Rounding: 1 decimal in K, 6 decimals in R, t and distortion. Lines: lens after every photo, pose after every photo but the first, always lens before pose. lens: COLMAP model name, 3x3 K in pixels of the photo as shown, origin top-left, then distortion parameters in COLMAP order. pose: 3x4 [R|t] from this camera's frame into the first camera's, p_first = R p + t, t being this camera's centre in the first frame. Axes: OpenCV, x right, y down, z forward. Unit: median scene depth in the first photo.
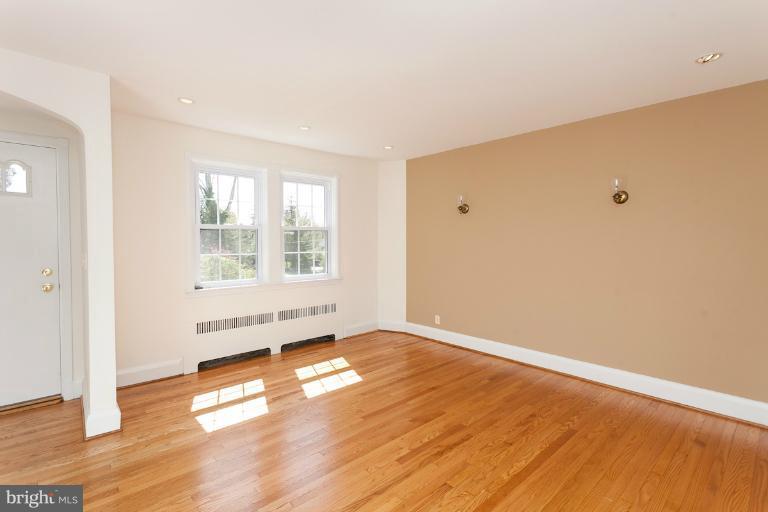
lens RADIAL K [[361.6, 0, 386.4], [0, 361.6, 250.2], [0, 0, 1]] dist [0.003577, -0.003094]
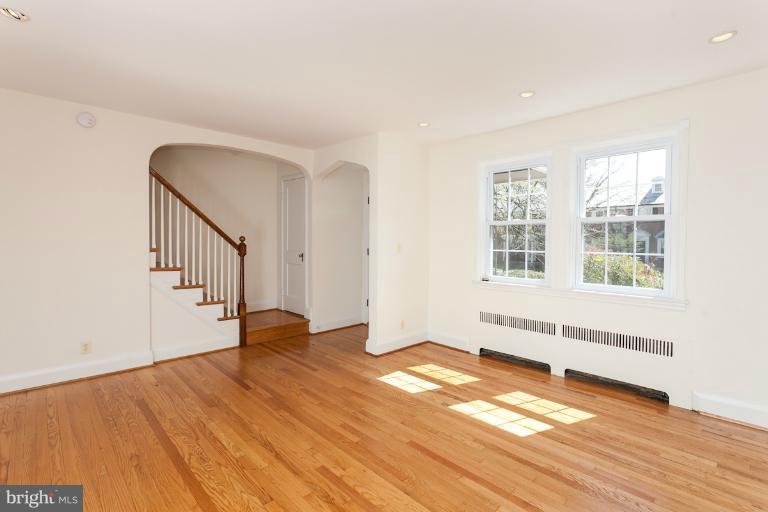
lens RADIAL K [[361.6, 0, 380.0], [0, 361.6, 252.7], [0, 0, 1]] dist [0.003577, -0.003094]
pose [[0.028772, 0.033416, -0.999027, 0.626925], [-0.036841, 0.998797, 0.032347, -0.001879], [0.998907, 0.035874, 0.029968, 0.730519]]
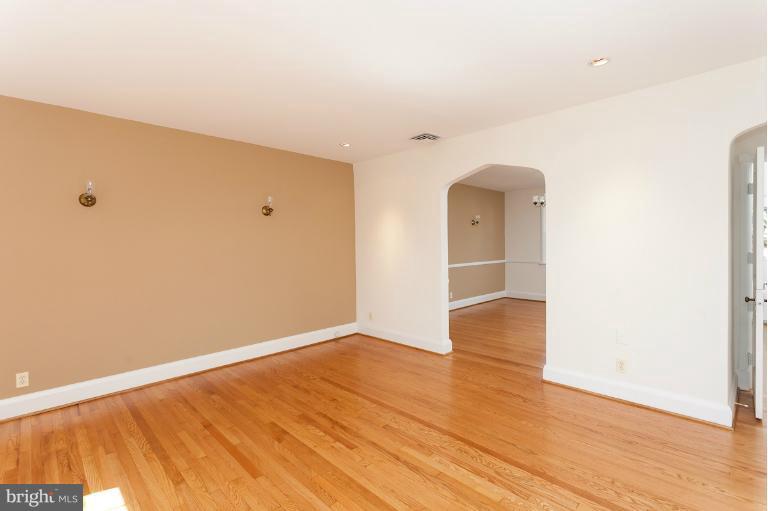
lens RADIAL K [[361.6, 0, 379.8], [0, 361.6, 239.3], [0, 0, 1]] dist [0.003577, -0.003094]
pose [[-0.040821, 0.012255, 0.999091, -0.686840], [0.043036, 0.999018, -0.010495, -0.009686], [-0.998239, 0.042568, -0.041308, 0.621791]]
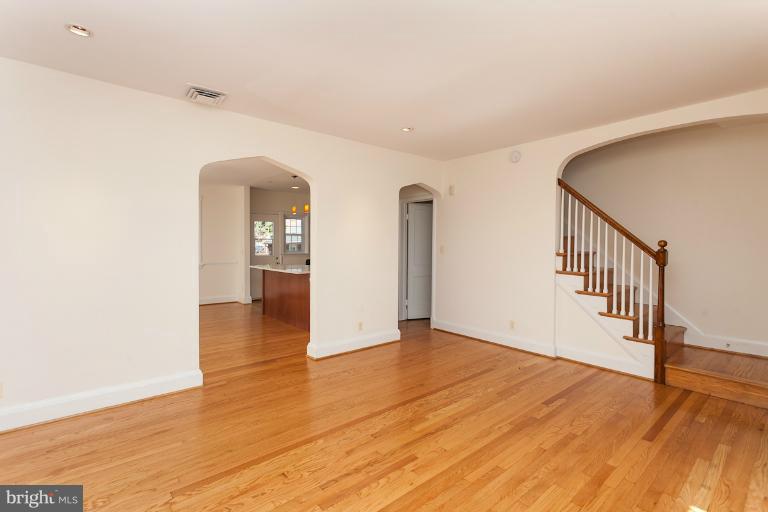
lens RADIAL K [[361.6, 0, 386.7], [0, 361.6, 251.3], [0, 0, 1]] dist [0.003577, -0.003094]
pose [[-0.999809, -0.006533, 0.018402, 0.064346], [-0.005580, 0.998665, 0.051349, -0.018782], [-0.018713, 0.051237, -0.998511, 1.297128]]
